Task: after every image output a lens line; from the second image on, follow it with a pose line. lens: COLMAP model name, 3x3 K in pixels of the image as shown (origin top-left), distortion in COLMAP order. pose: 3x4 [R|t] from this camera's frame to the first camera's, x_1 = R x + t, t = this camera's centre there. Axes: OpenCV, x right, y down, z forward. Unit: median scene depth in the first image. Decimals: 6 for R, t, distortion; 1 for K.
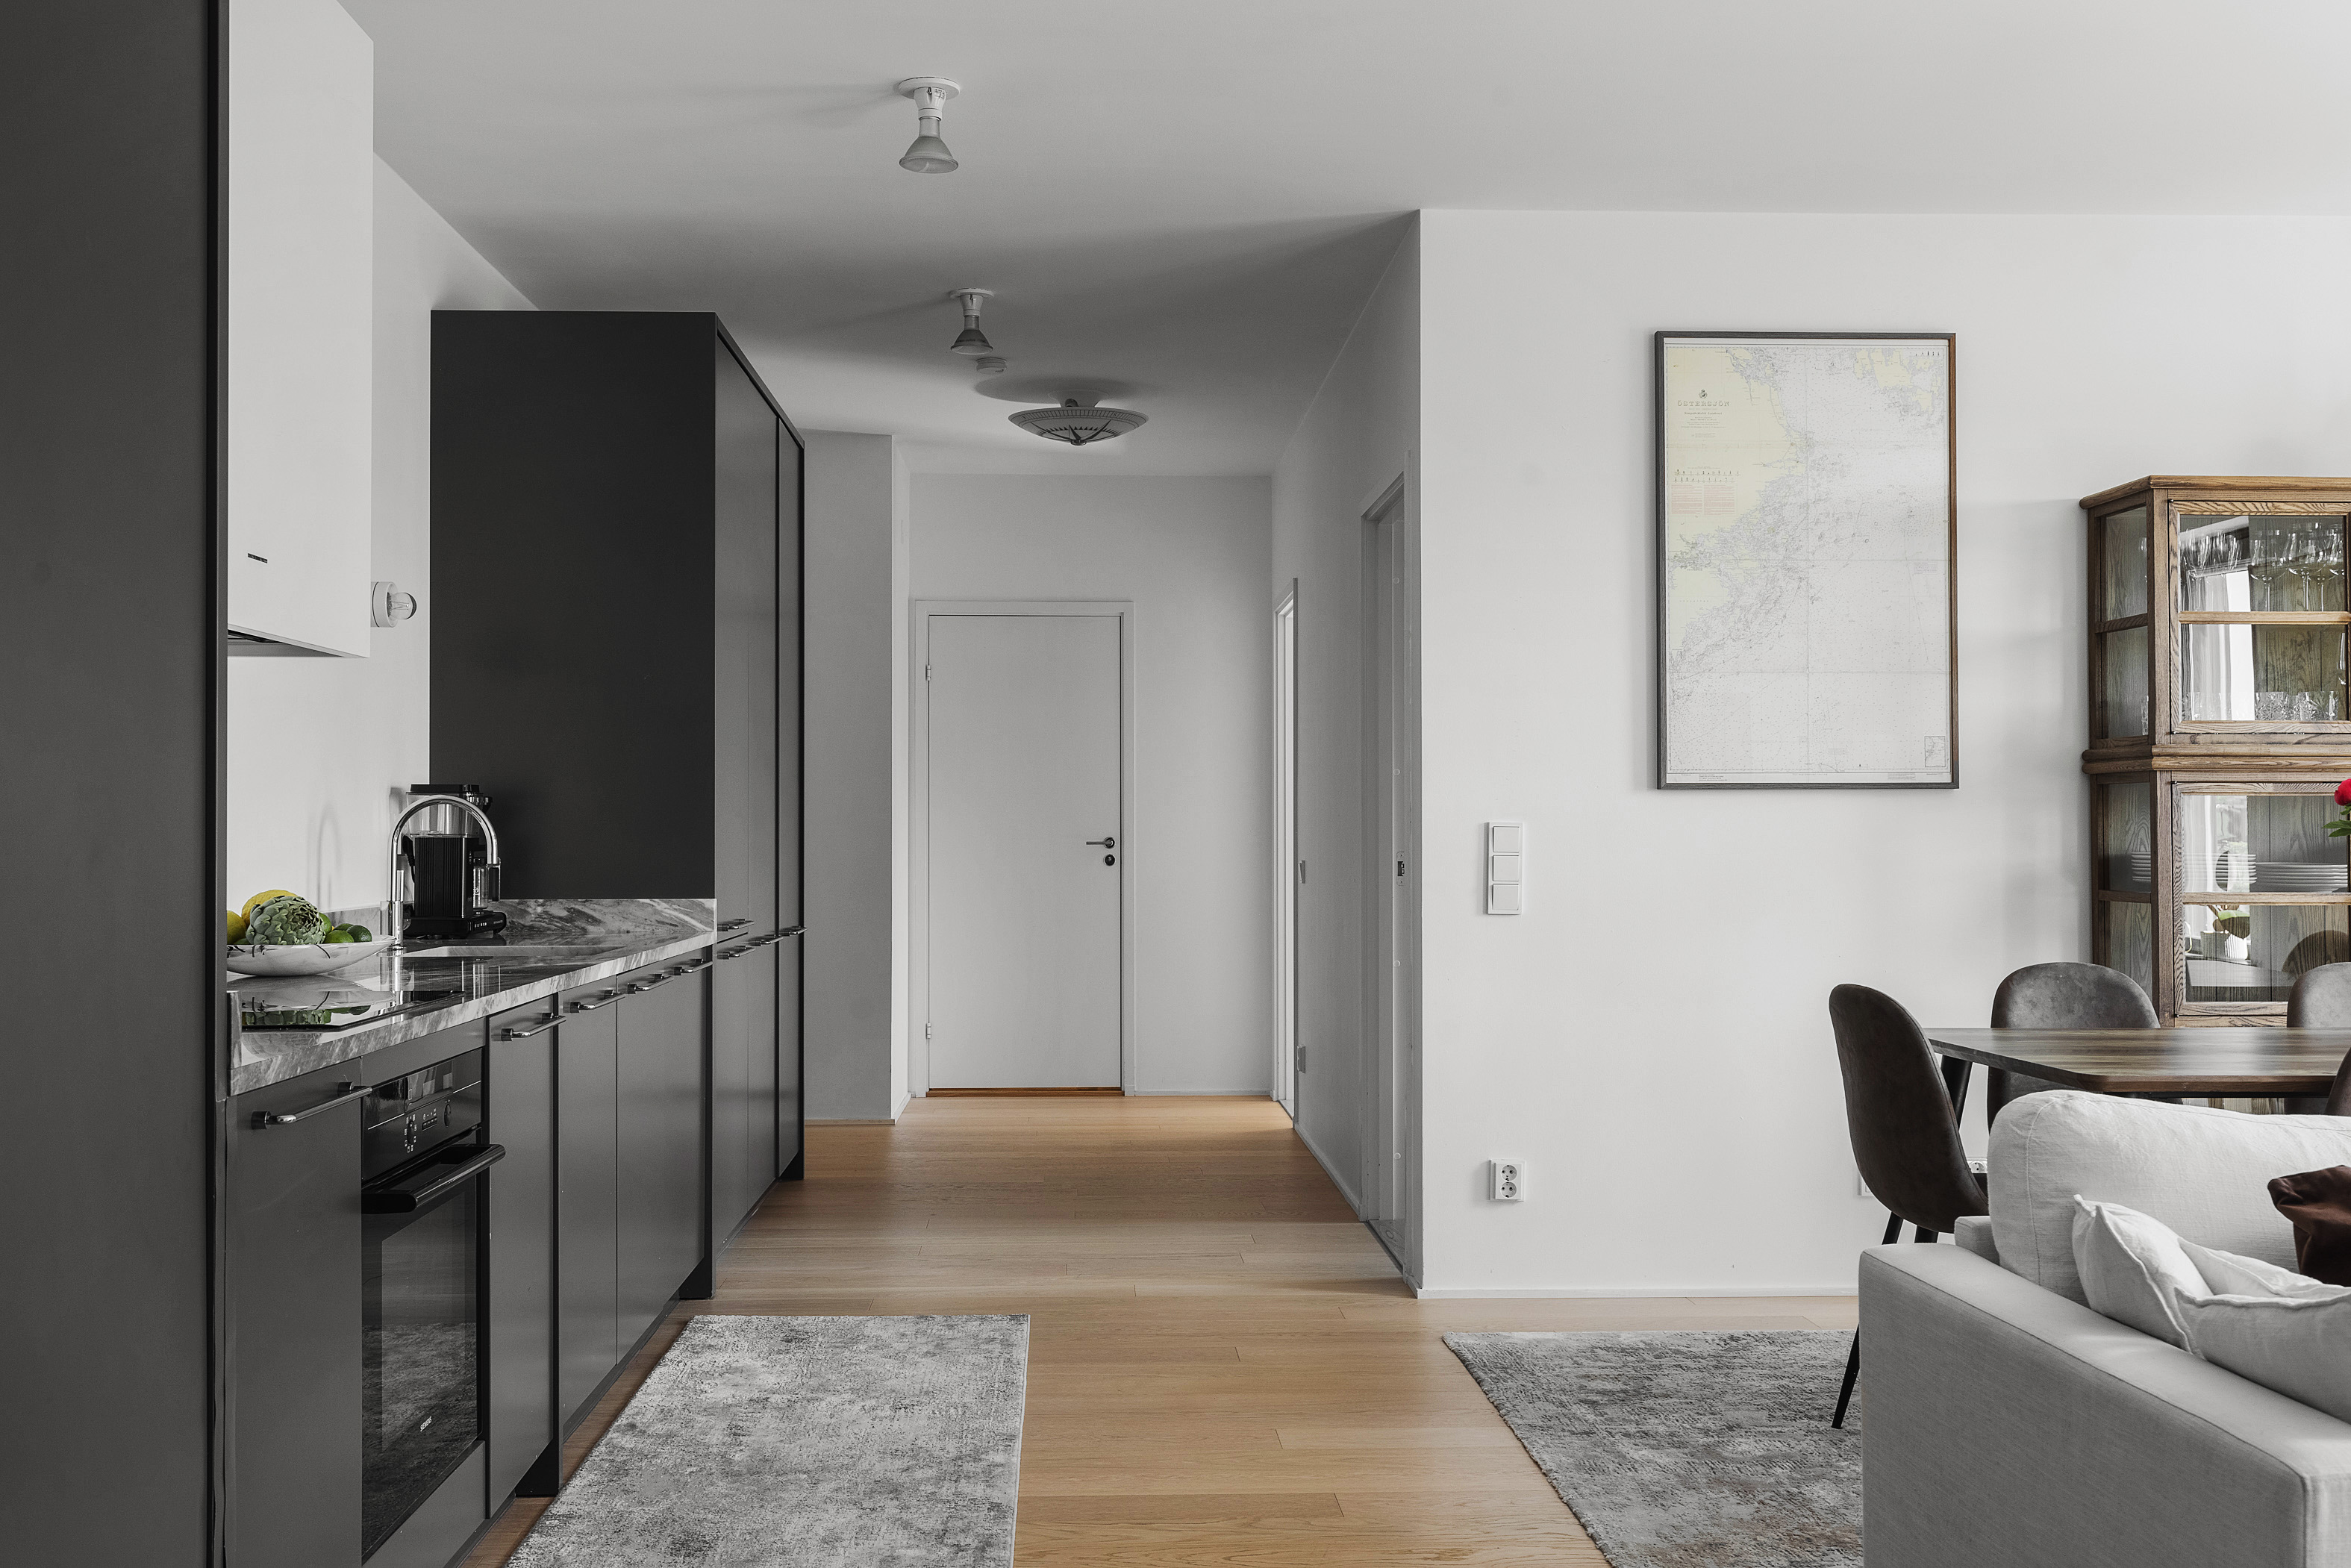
lens RADIAL K [[2220.9, 0, 1175.5], [0, 2220.9, 784.0], [0, 0, 1]] dist [-0.000403, 0.003555]
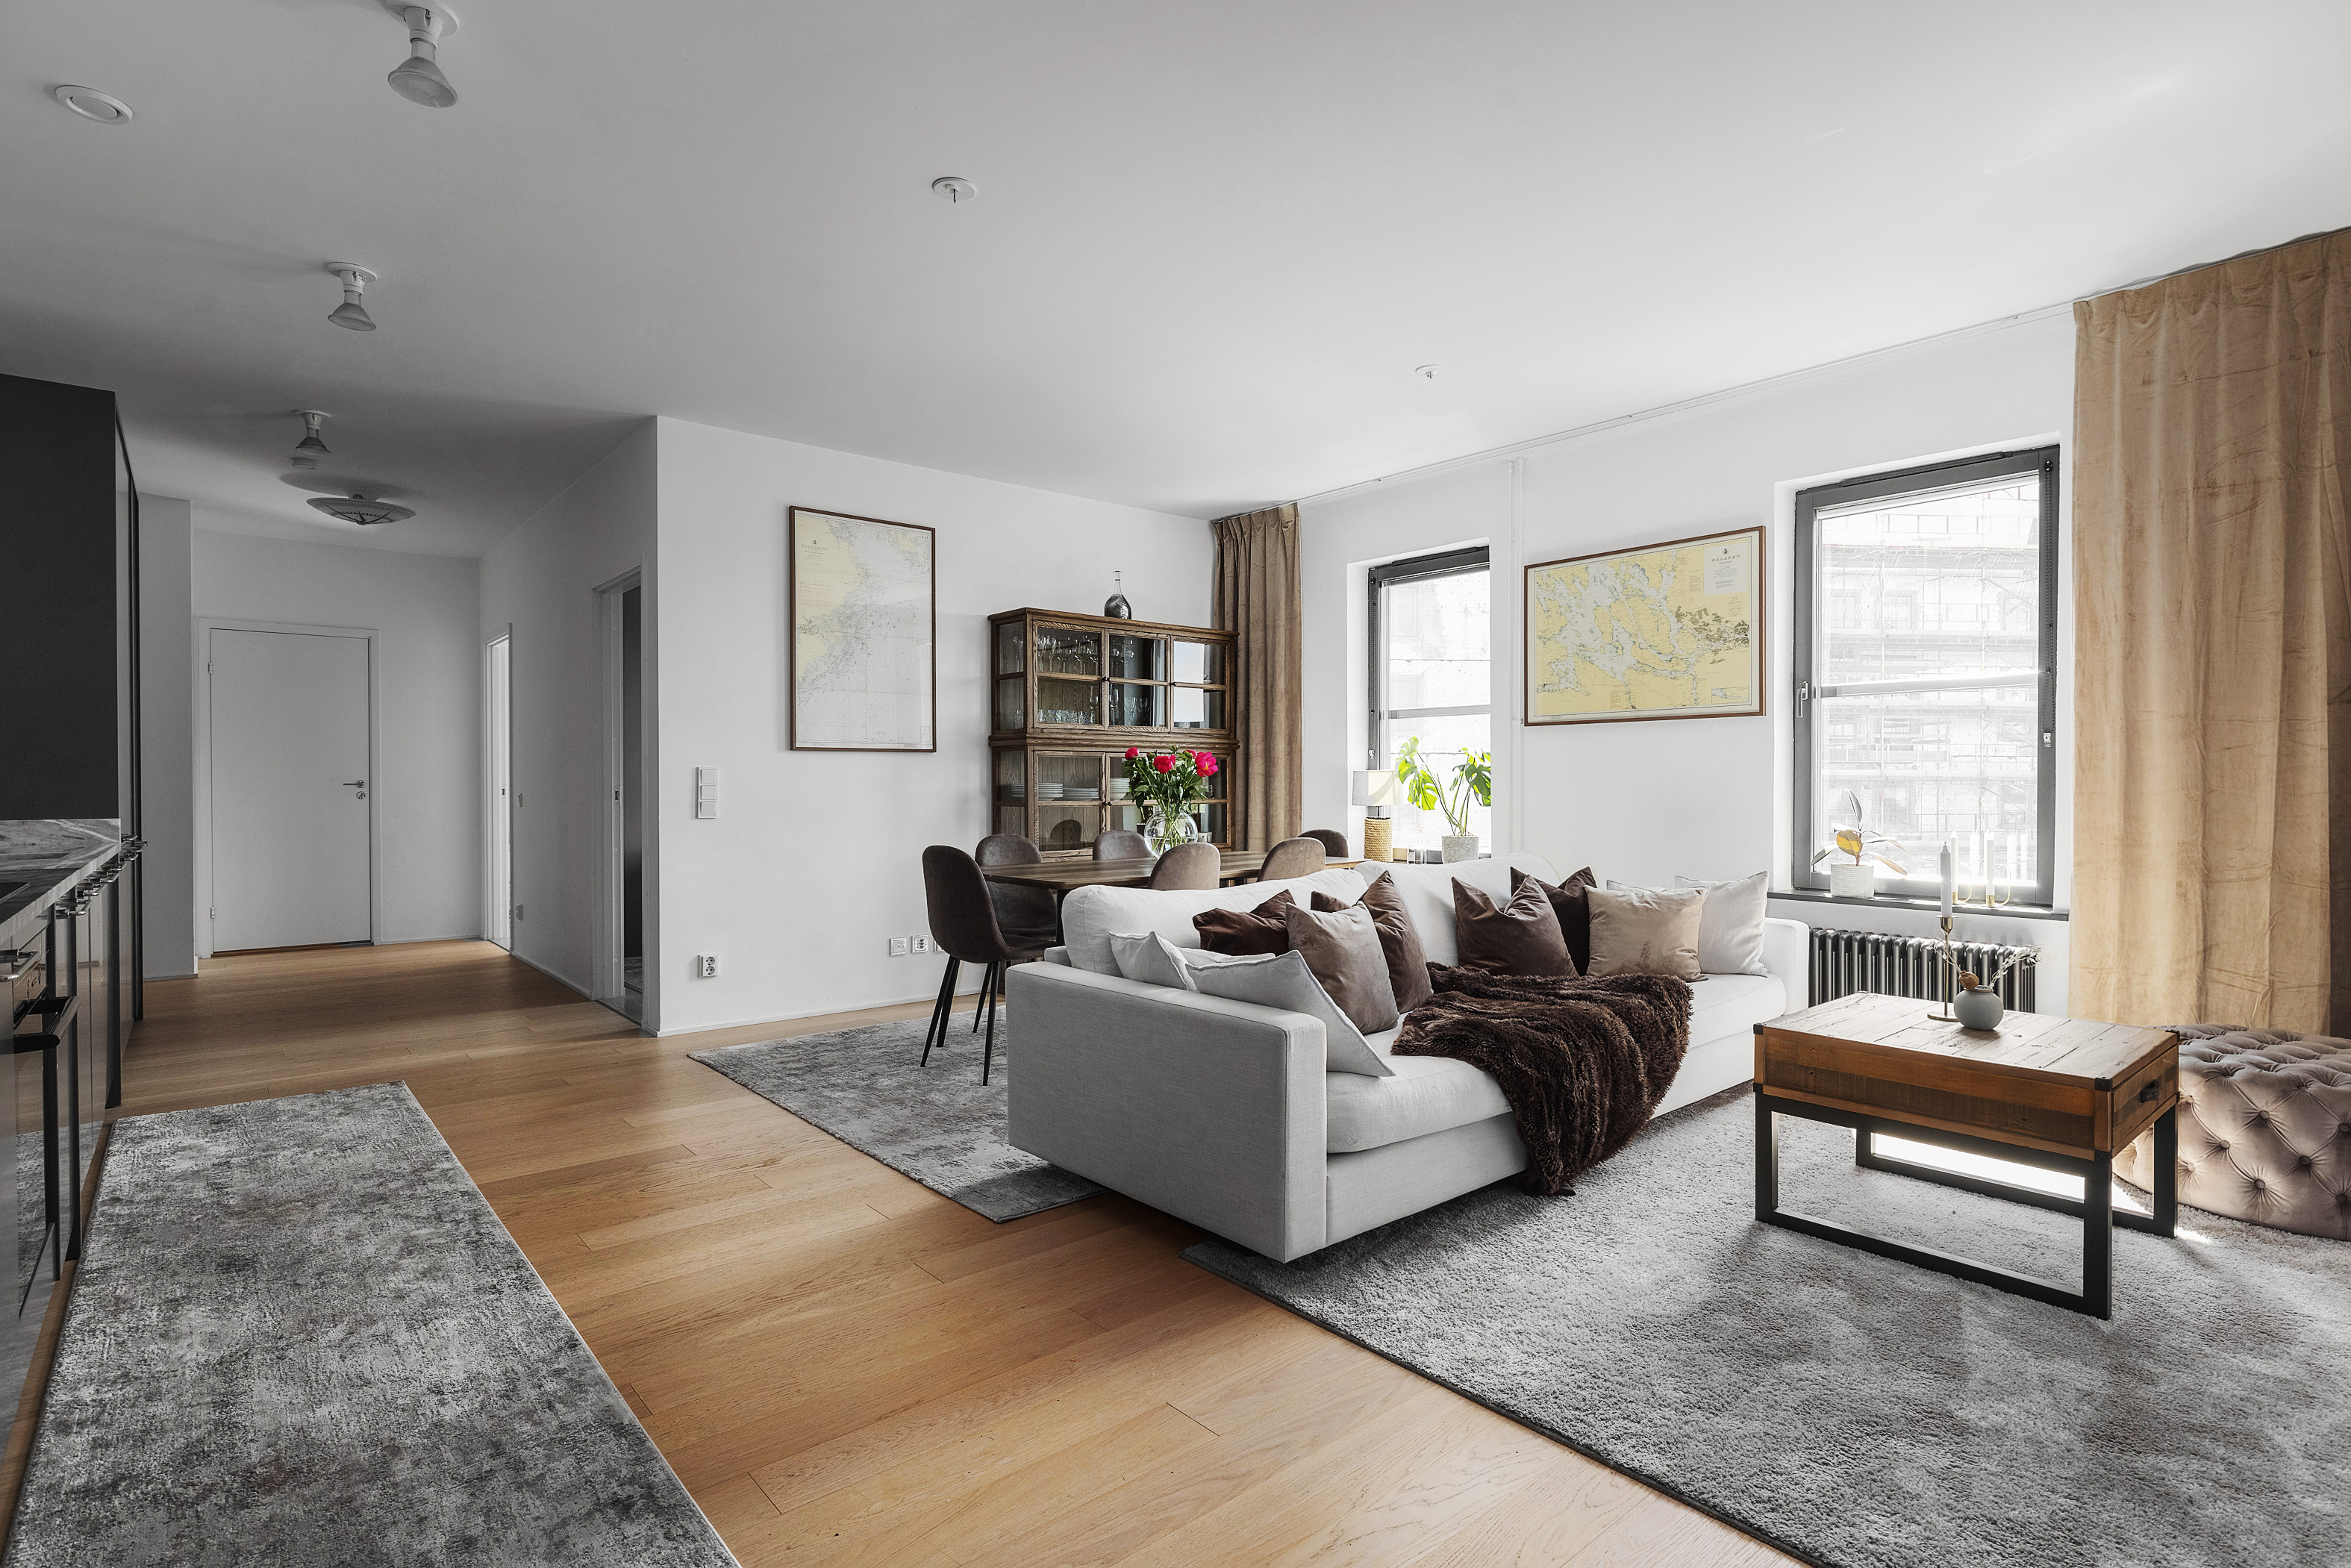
lens RADIAL K [[1137.4, 0, 1166.6], [0, 1137.4, 784.1], [0, 0, 1]] dist [-0.004450, -0.000648]
pose [[0.791218, -0.002083, 0.611531, -0.119448], [-0.011268, 0.999775, 0.017984, 0.010064], [-0.611431, -0.021120, 0.791016, 0.043439]]
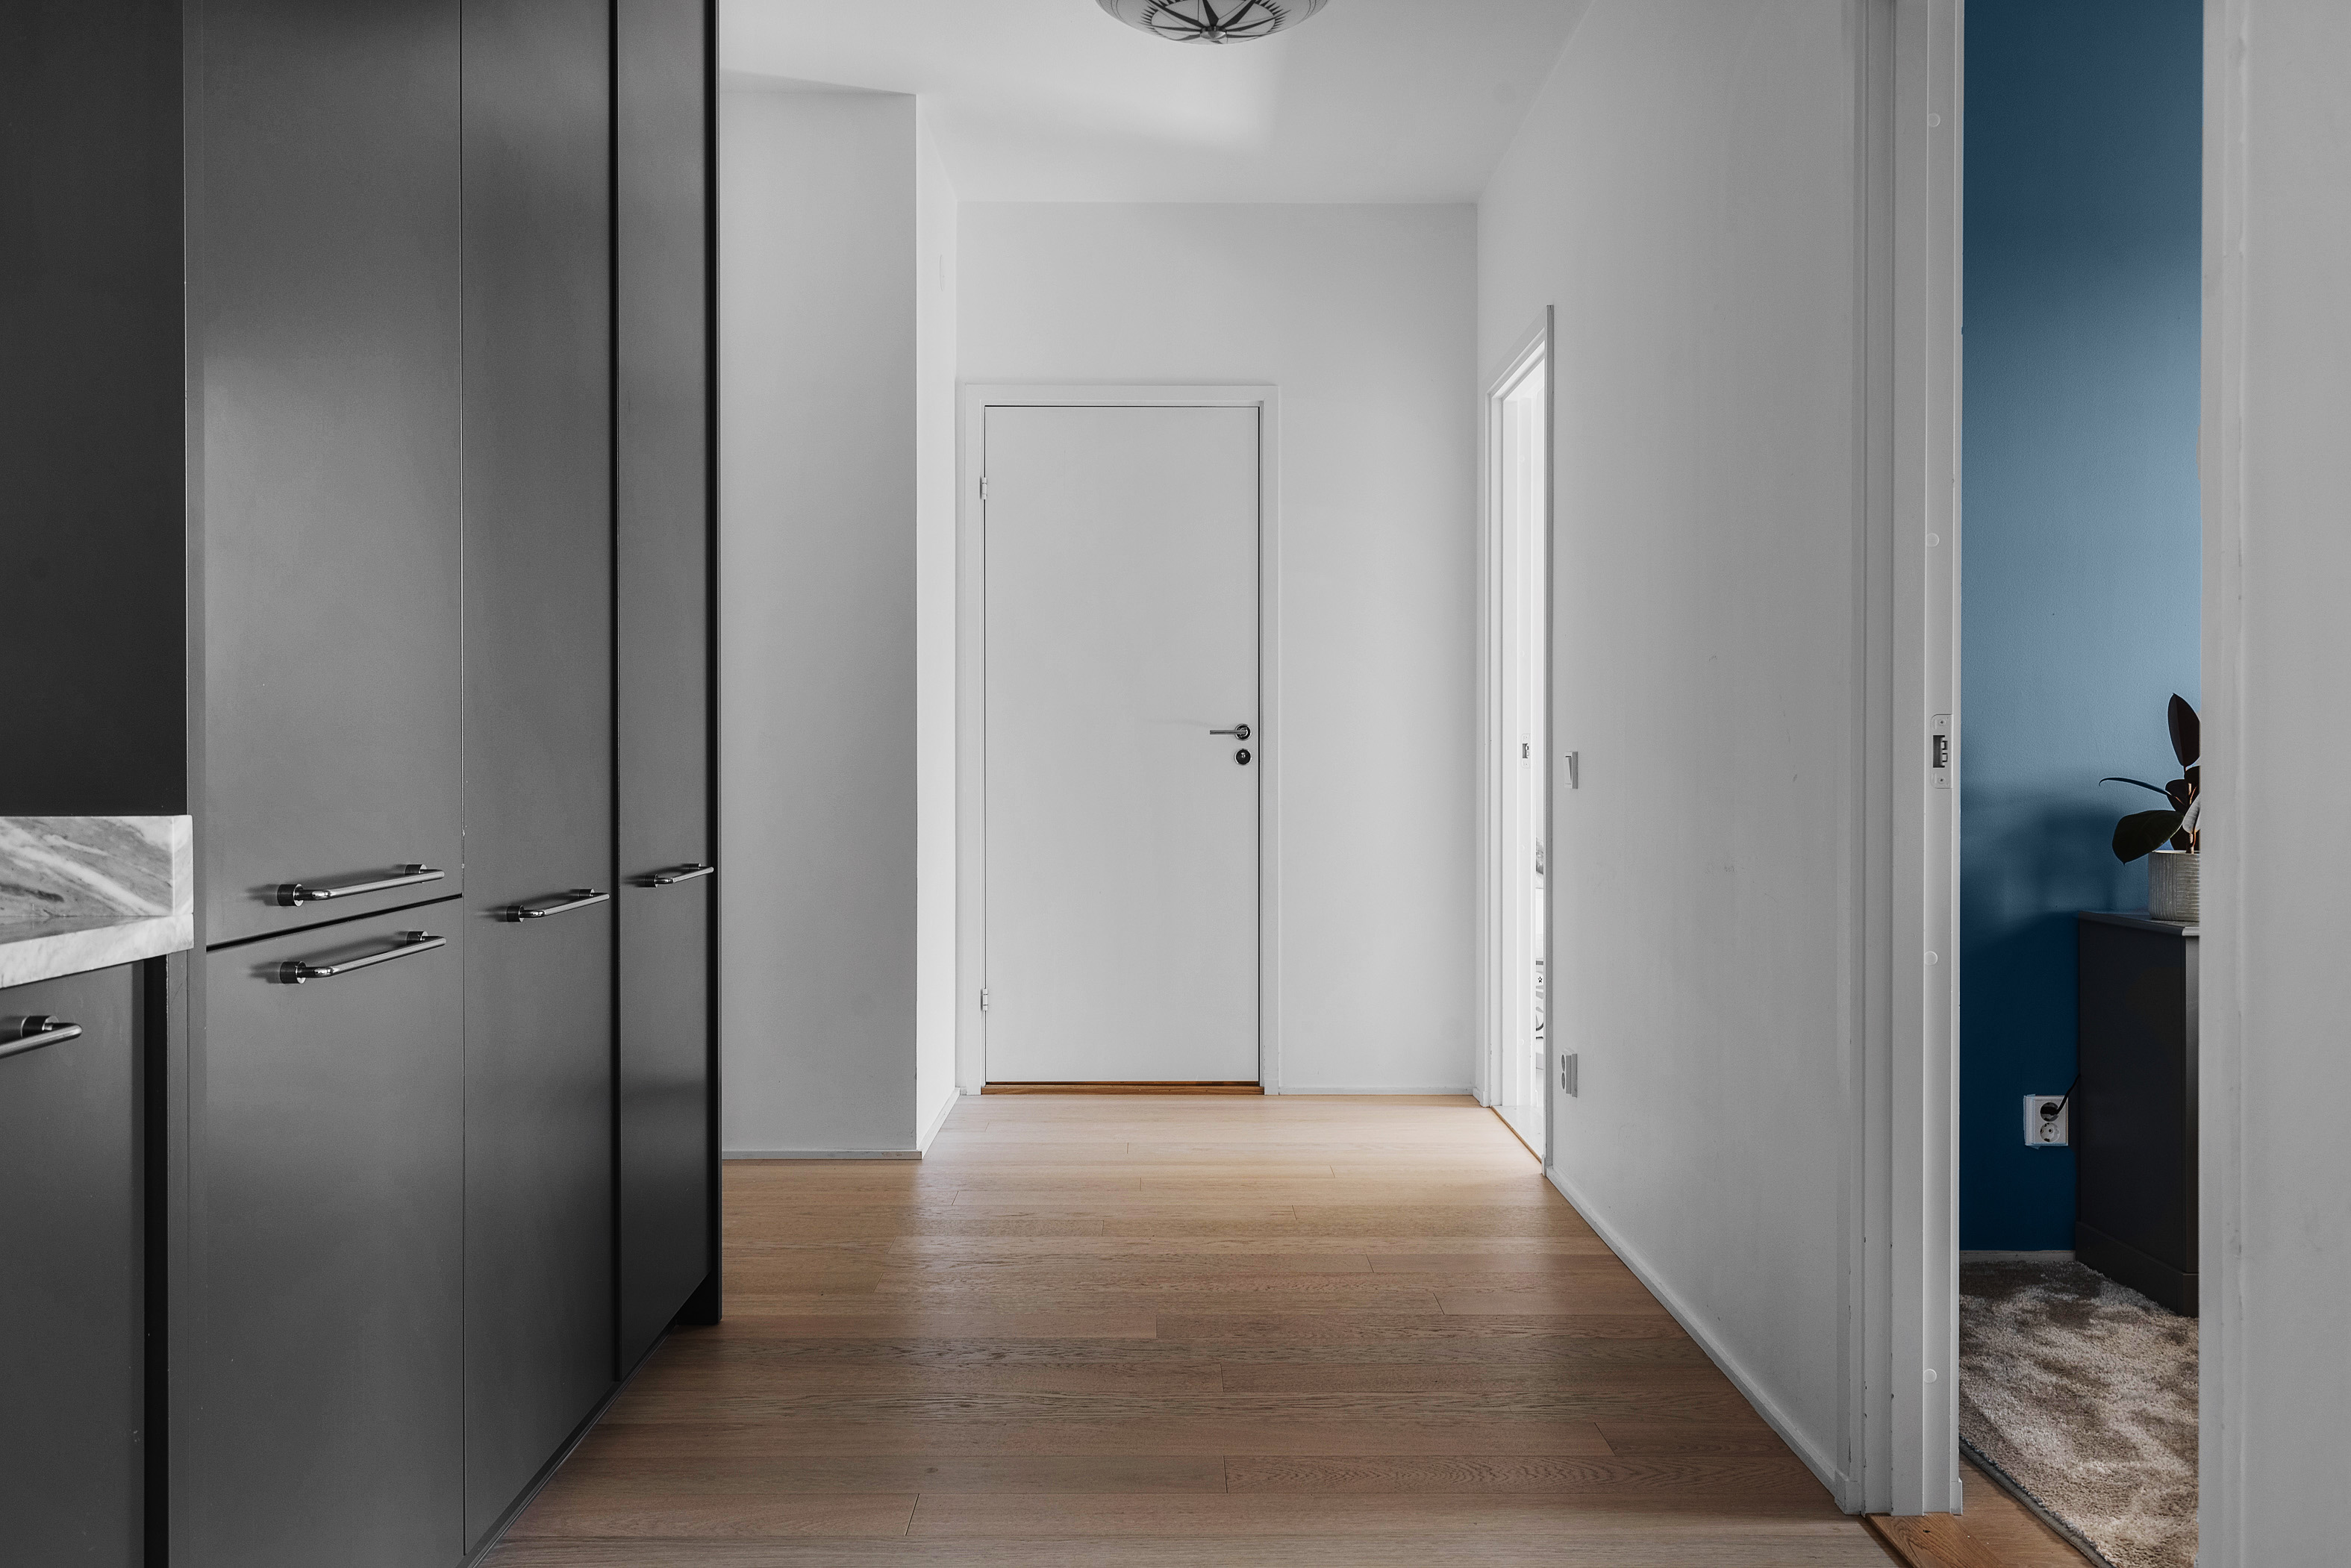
lens RADIAL K [[1854.3, 0, 1175.5], [0, 1854.3, 784.0], [0, 0, 1]] dist [-0.000843, -0.002052]
pose [[0.999248, 0.002793, -0.038672, -0.048999], [-0.001351, 0.999304, 0.037273, 0.036517], [0.038749, -0.037193, 0.998557, 0.723604]]
